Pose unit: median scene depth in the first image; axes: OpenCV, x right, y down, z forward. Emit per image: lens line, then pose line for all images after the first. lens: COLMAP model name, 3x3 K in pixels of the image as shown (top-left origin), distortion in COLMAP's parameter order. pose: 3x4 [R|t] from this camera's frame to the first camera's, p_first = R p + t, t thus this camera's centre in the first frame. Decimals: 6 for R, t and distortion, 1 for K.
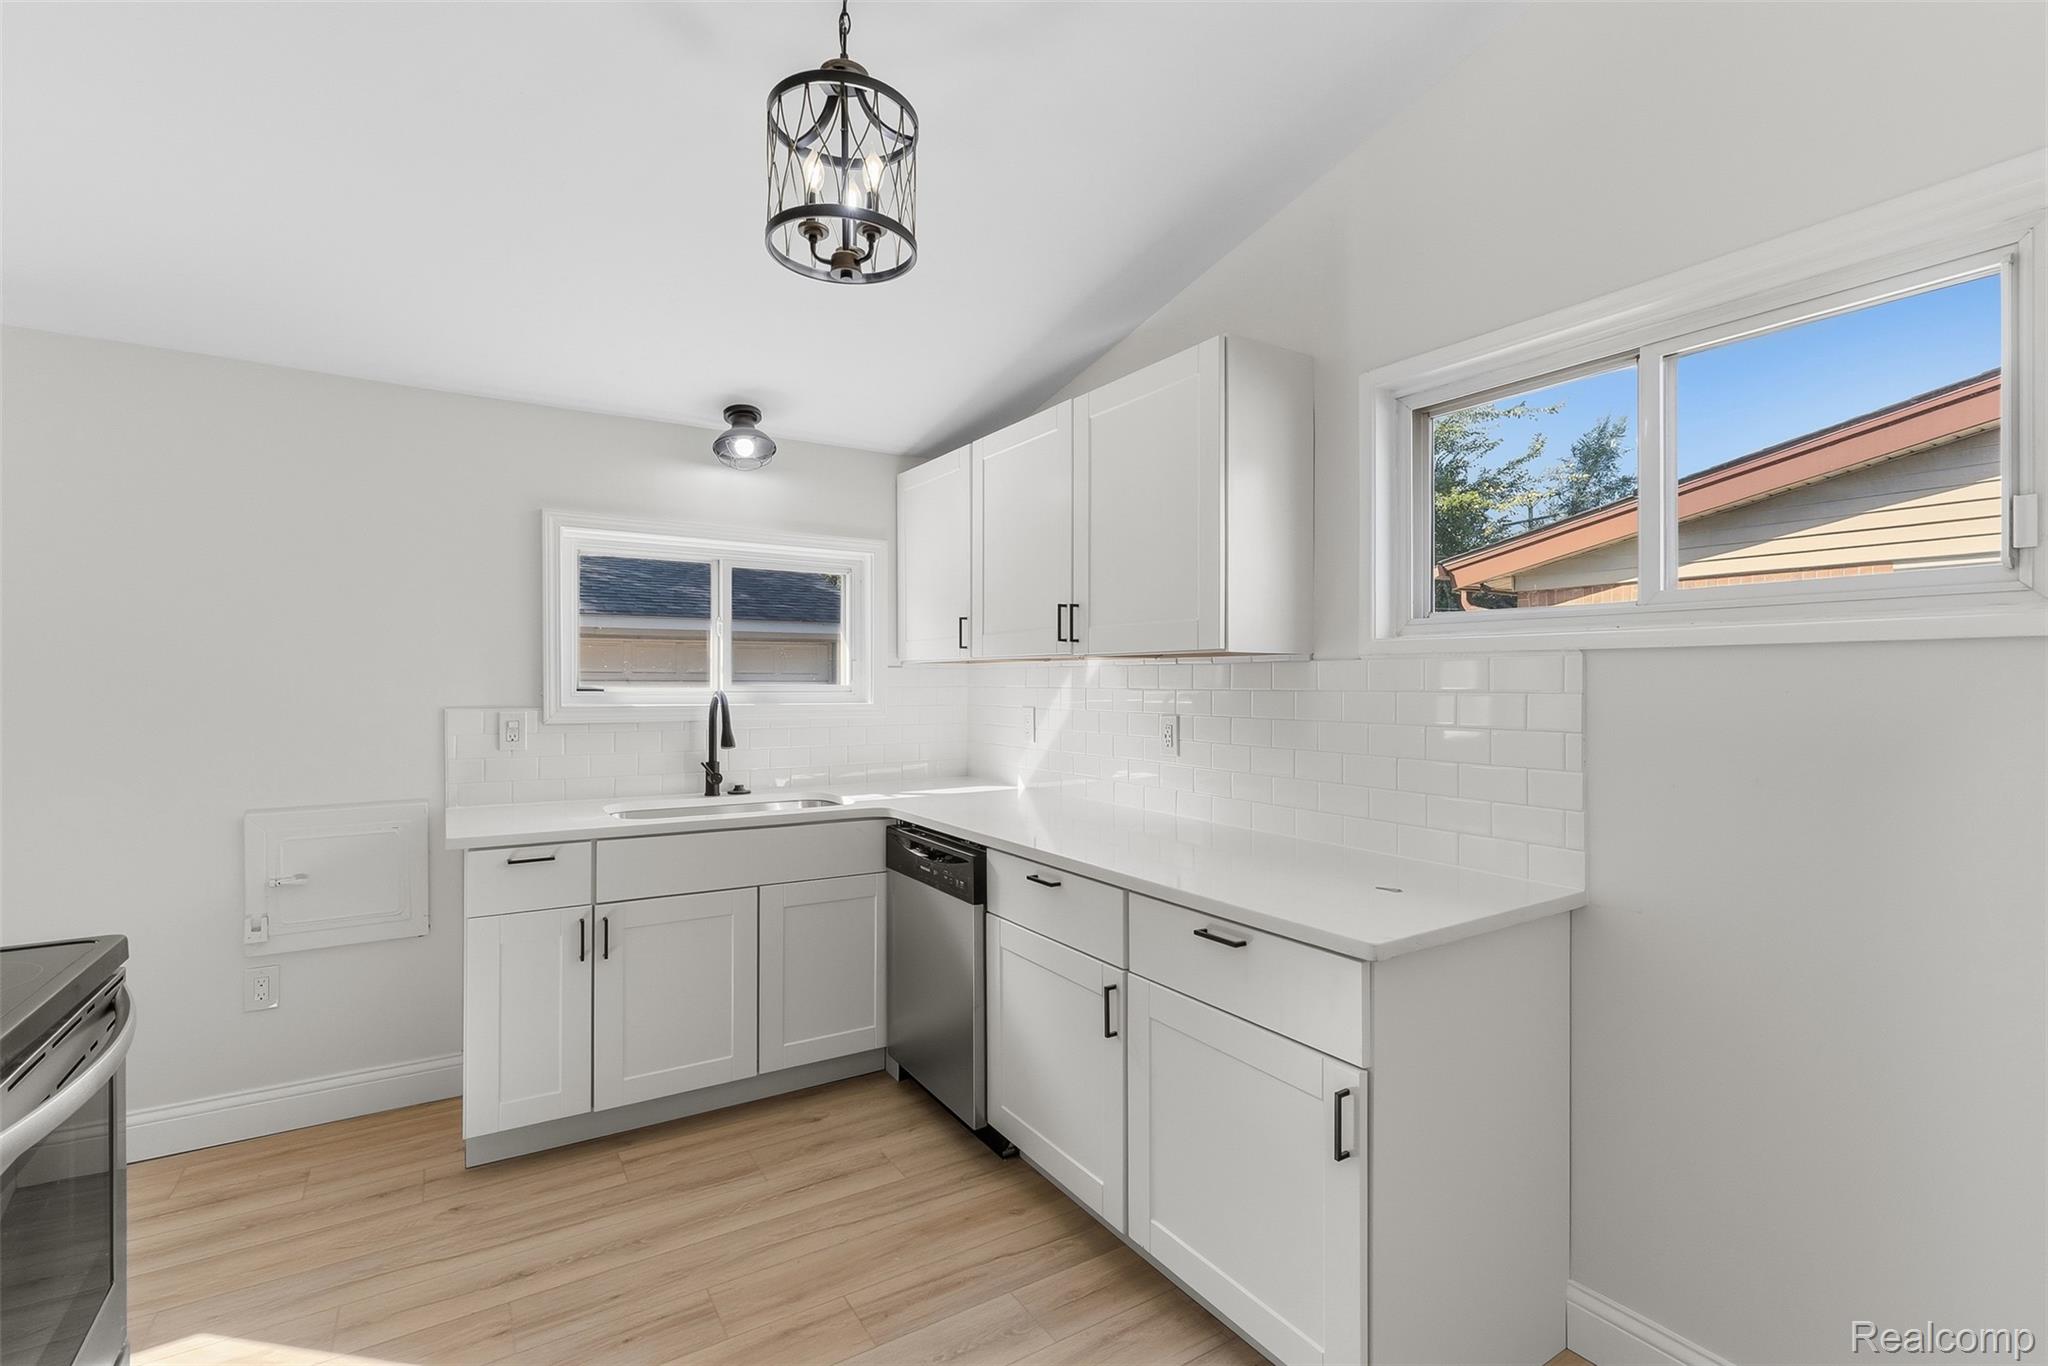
lens RADIAL K [[927.0, 0, 1036.3], [0, 927.0, 684.5], [0, 0, 1]] dist [-0.000782, 0.001067]
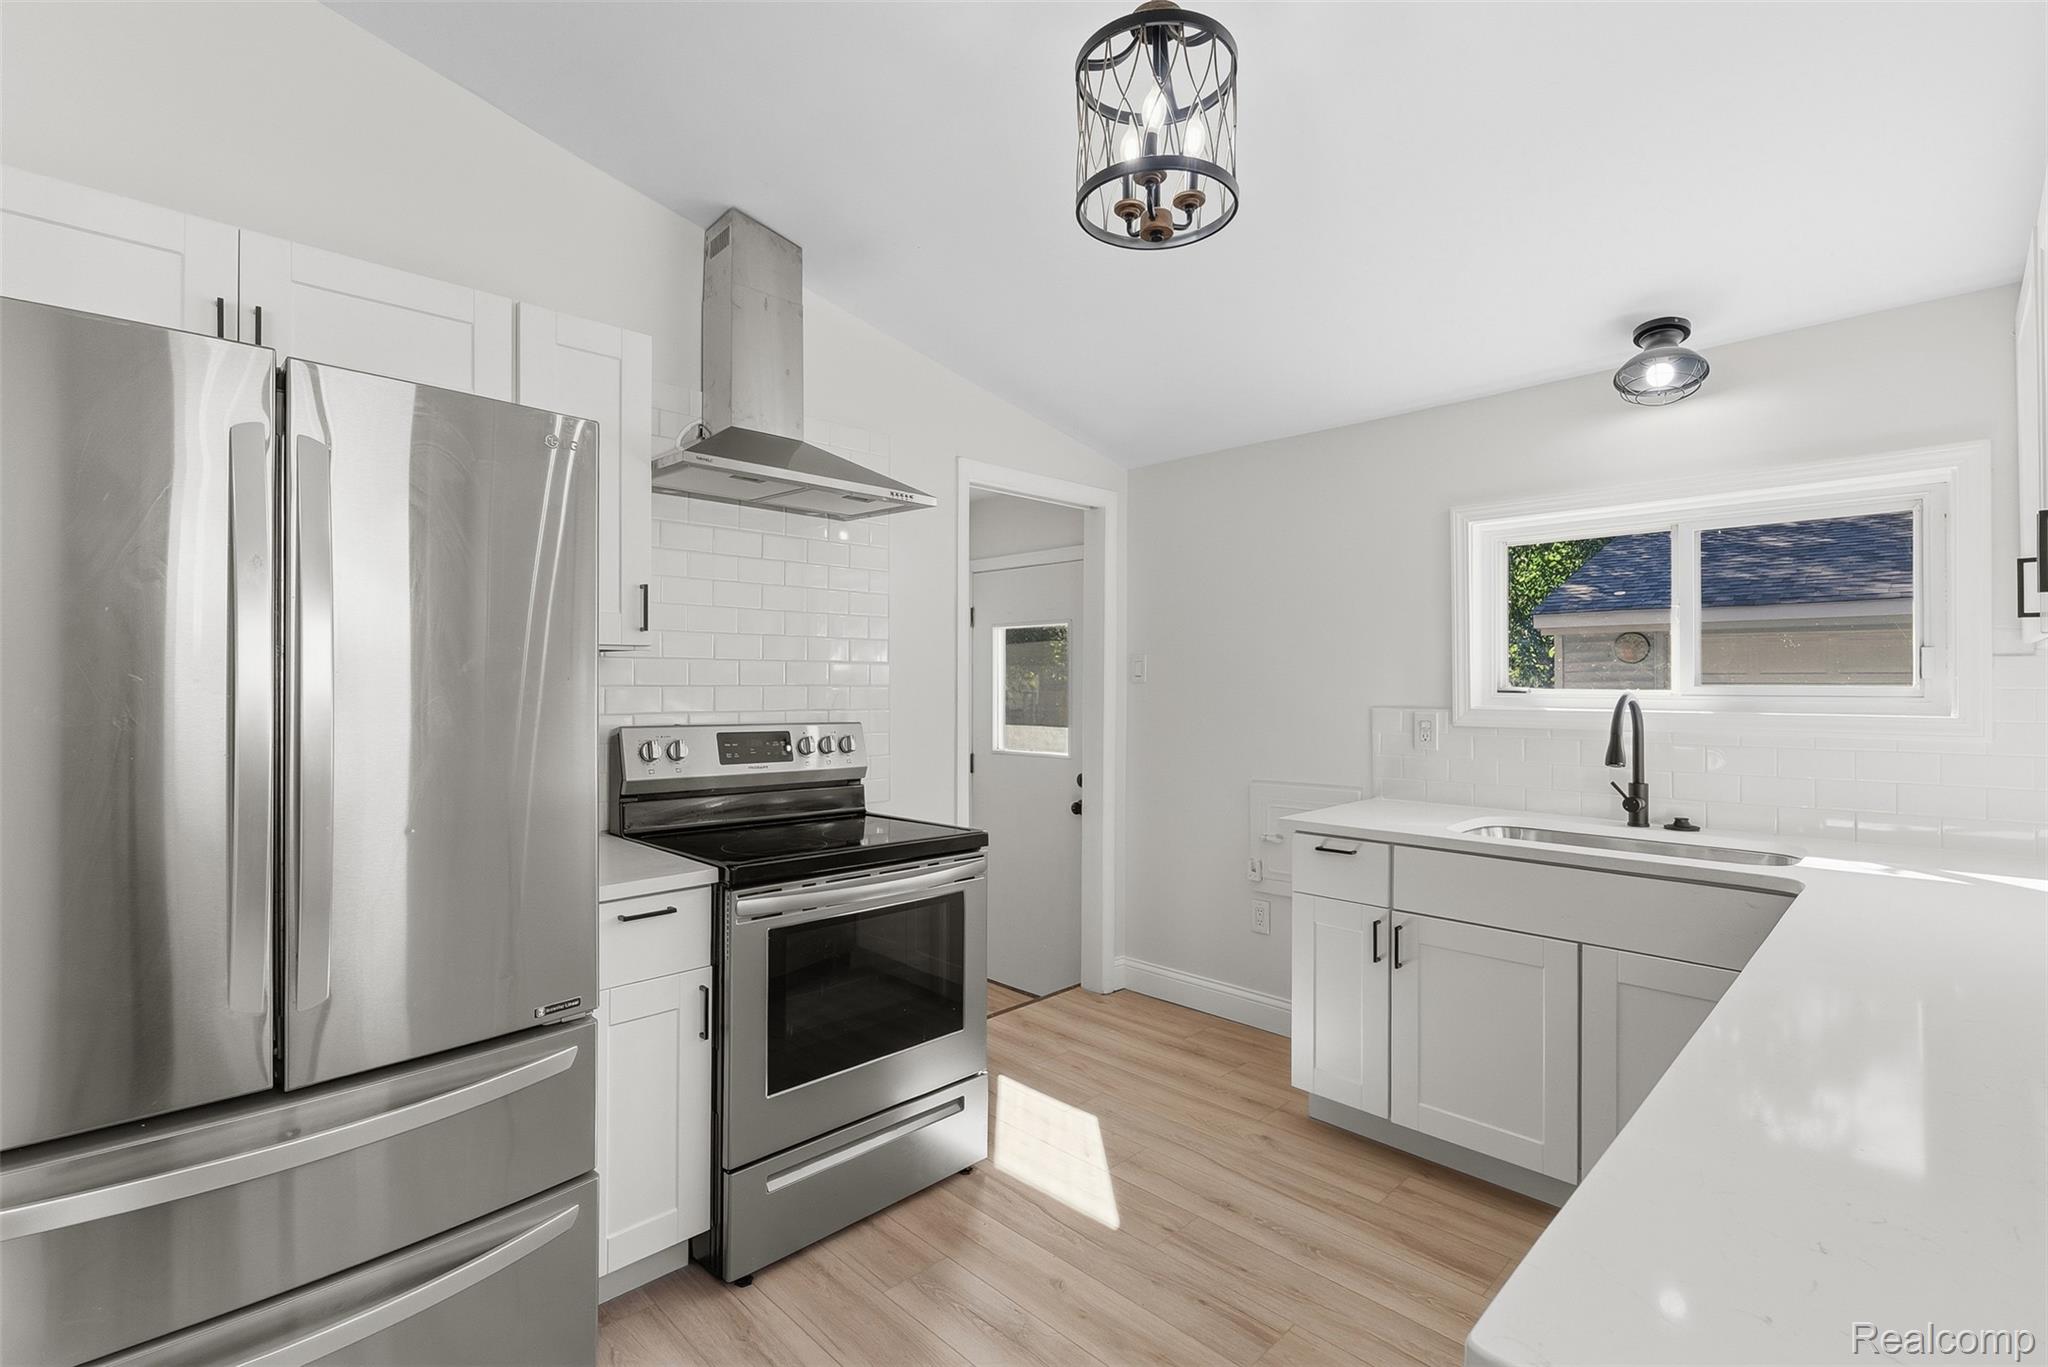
lens RADIAL K [[927.0, 0, 1034.7], [0, 927.0, 681.0], [0, 0, 1]] dist [-0.000782, 0.001067]
pose [[0.215129, -0.007294, -0.976558, 0.406544], [-0.004957, 0.999951, -0.008561, 0.006605], [0.976573, 0.006683, 0.215082, 0.425118]]
